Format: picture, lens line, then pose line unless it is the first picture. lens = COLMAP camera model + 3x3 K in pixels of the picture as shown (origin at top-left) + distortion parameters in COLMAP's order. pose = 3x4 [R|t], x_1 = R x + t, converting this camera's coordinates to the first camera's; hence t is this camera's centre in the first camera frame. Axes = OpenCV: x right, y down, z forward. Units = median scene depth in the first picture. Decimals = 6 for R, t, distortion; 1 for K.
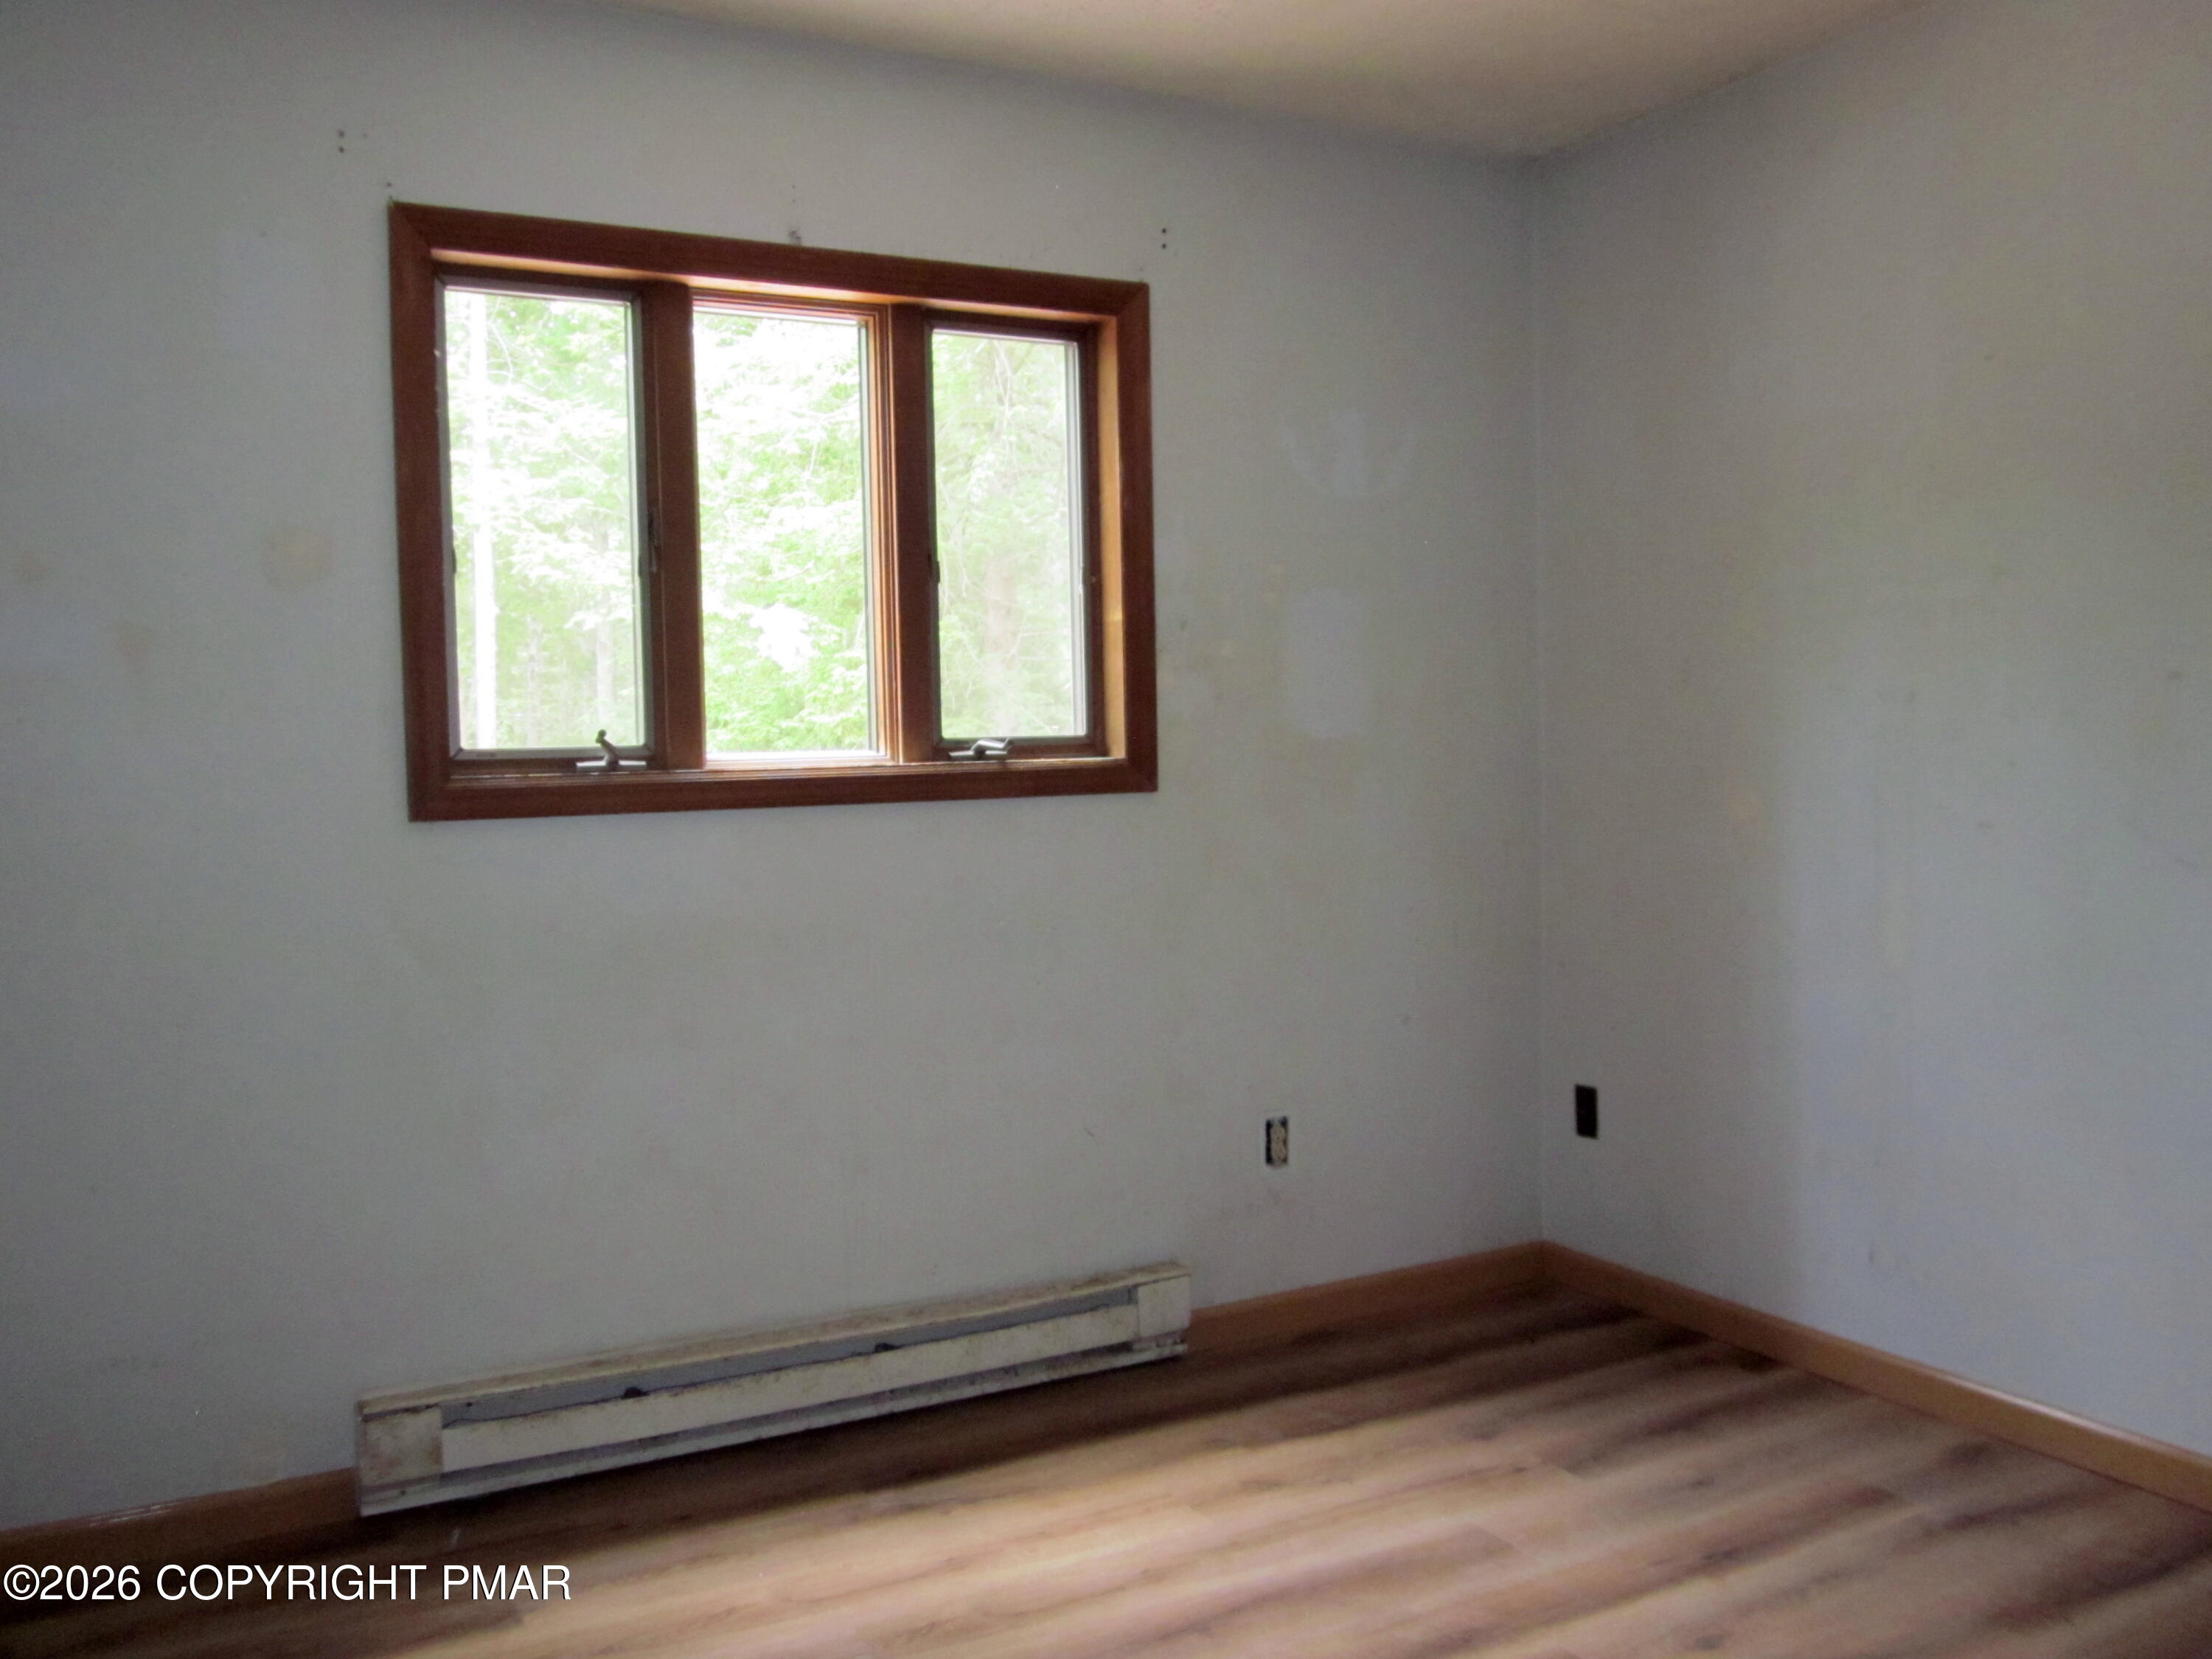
lens RADIAL K [[1853.0, 0, 1091.5], [0, 1853.0, 828.2], [0, 0, 1]] dist [-0.027145, 0.007038]
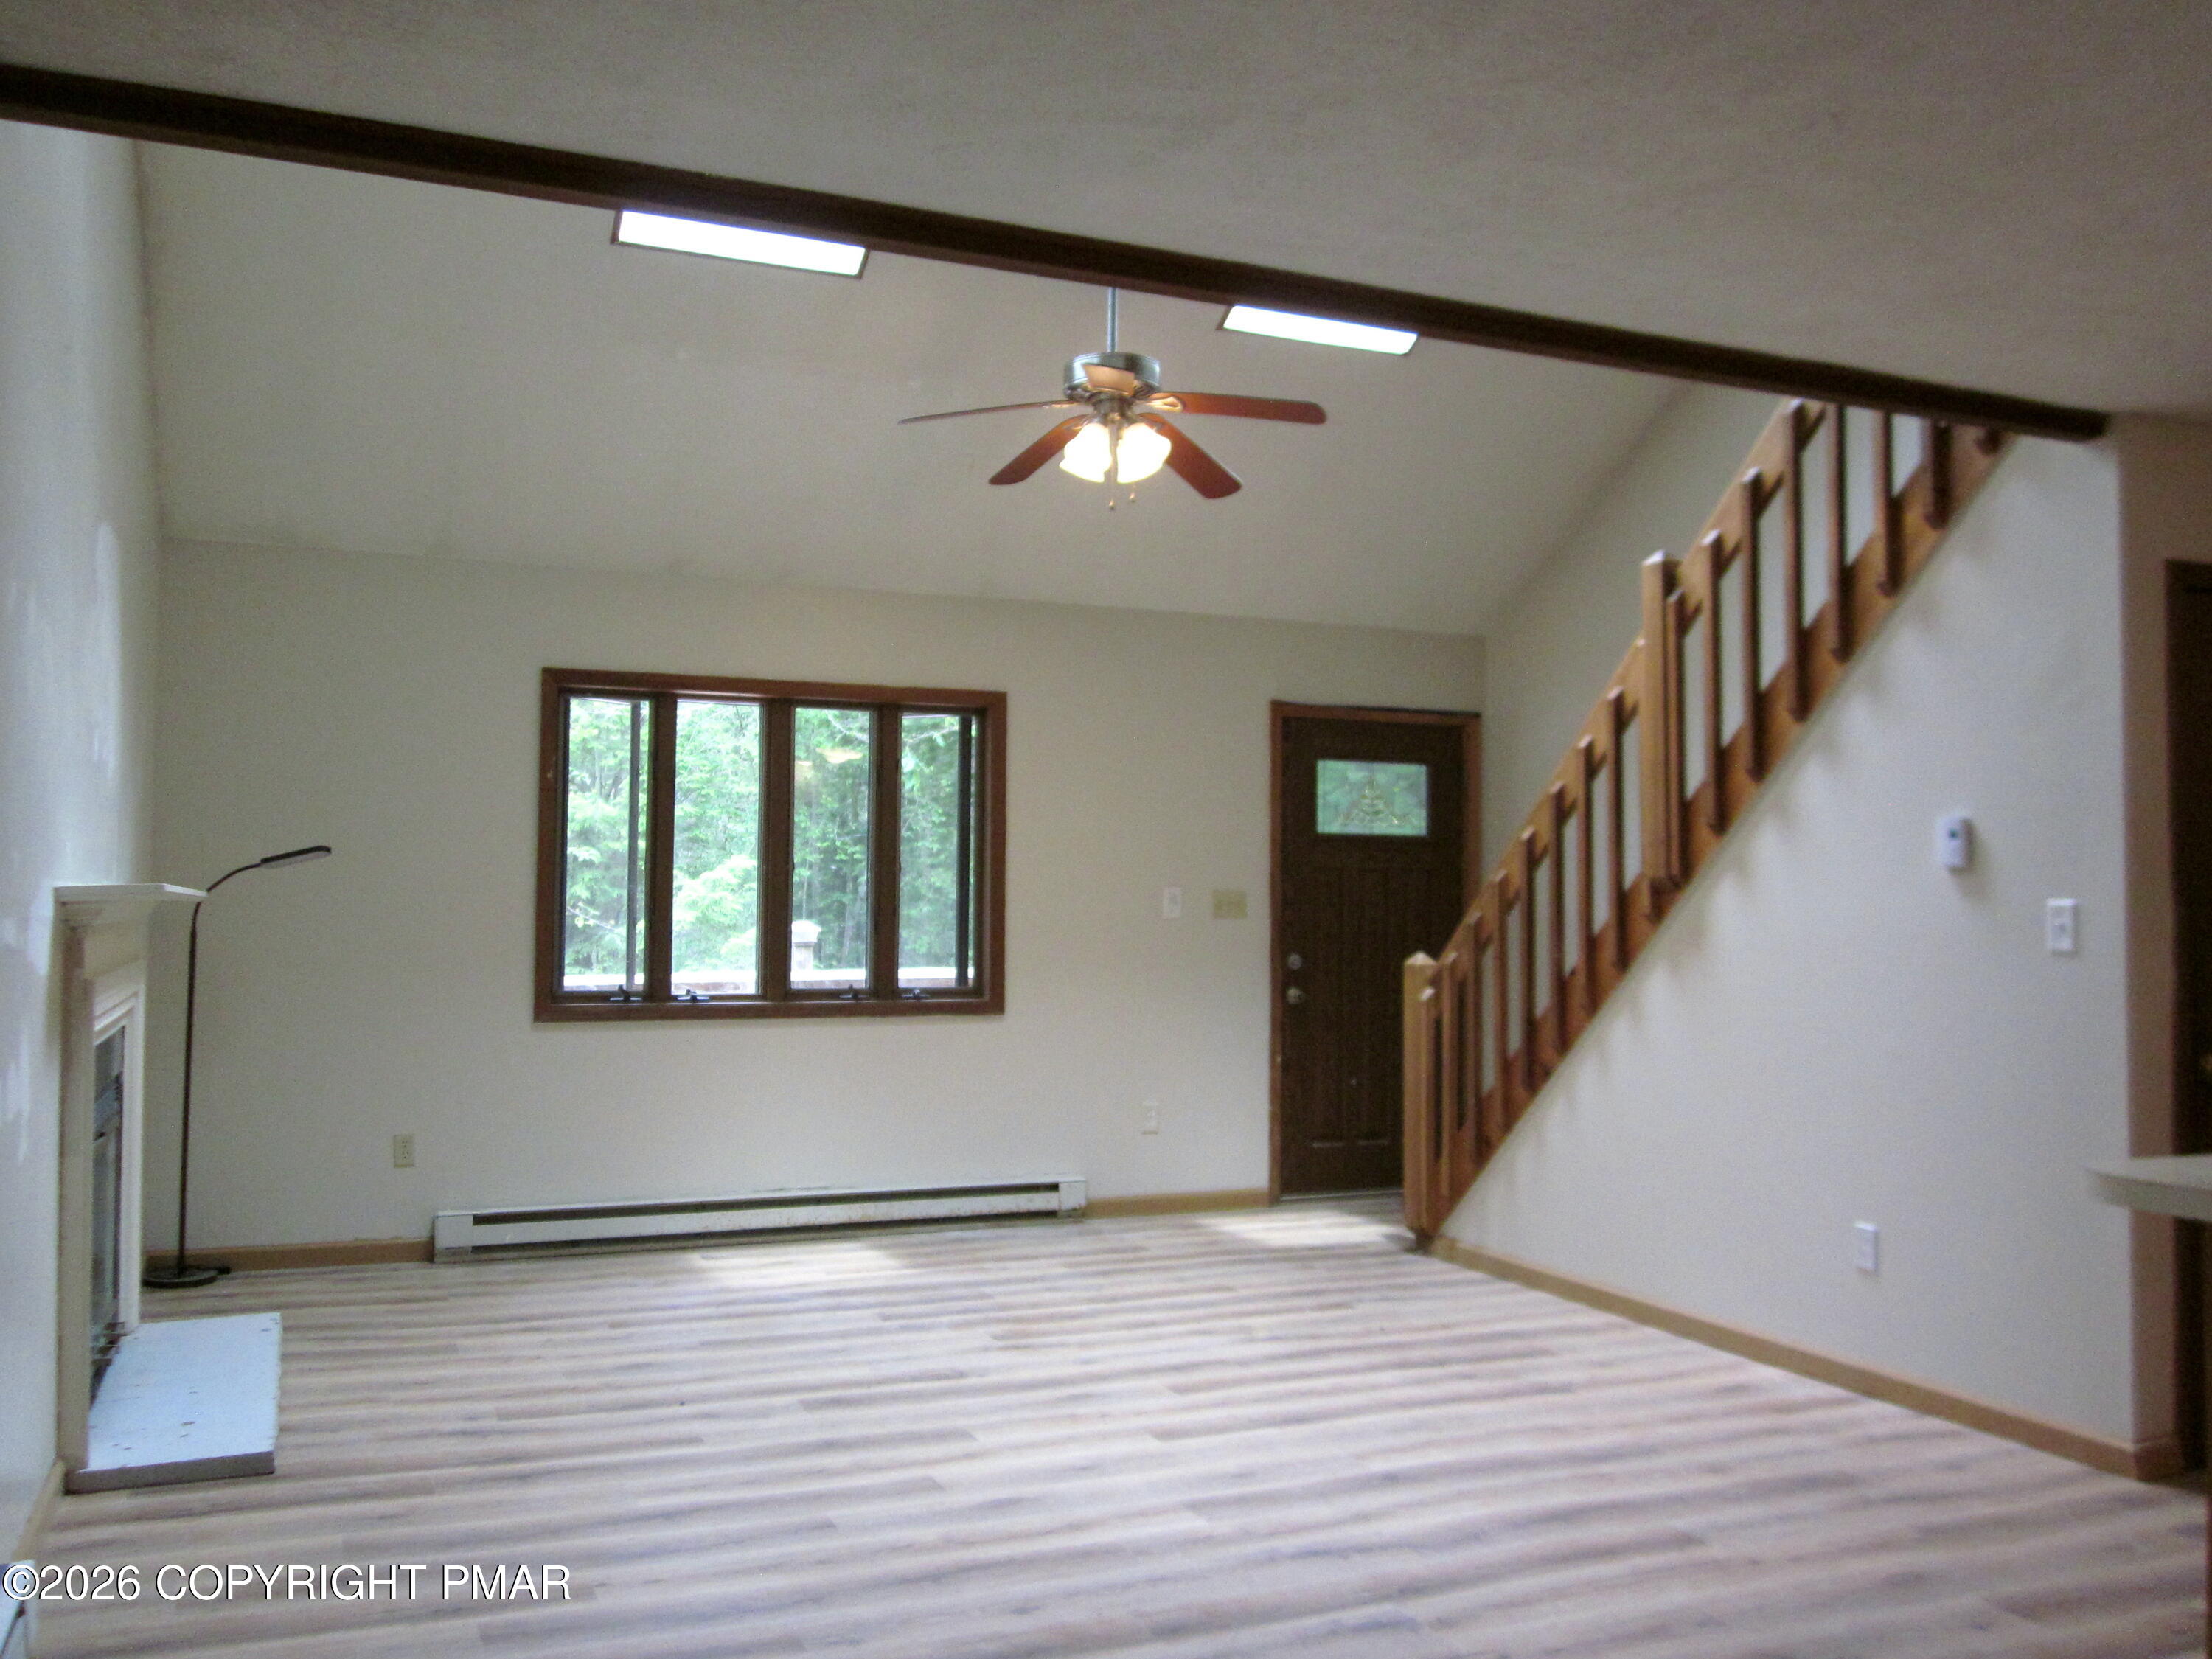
lens RADIAL K [[1853.0, 0, 1091.5], [0, 1853.0, 828.2], [0, 0, 1]] dist [-0.027145, 0.007038]
pose [[0.997091, -0.000857, -0.076218, 0.370265], [-0.008765, 0.992015, -0.125816, 0.032588], [0.075717, 0.126118, 0.989121, -0.921175]]
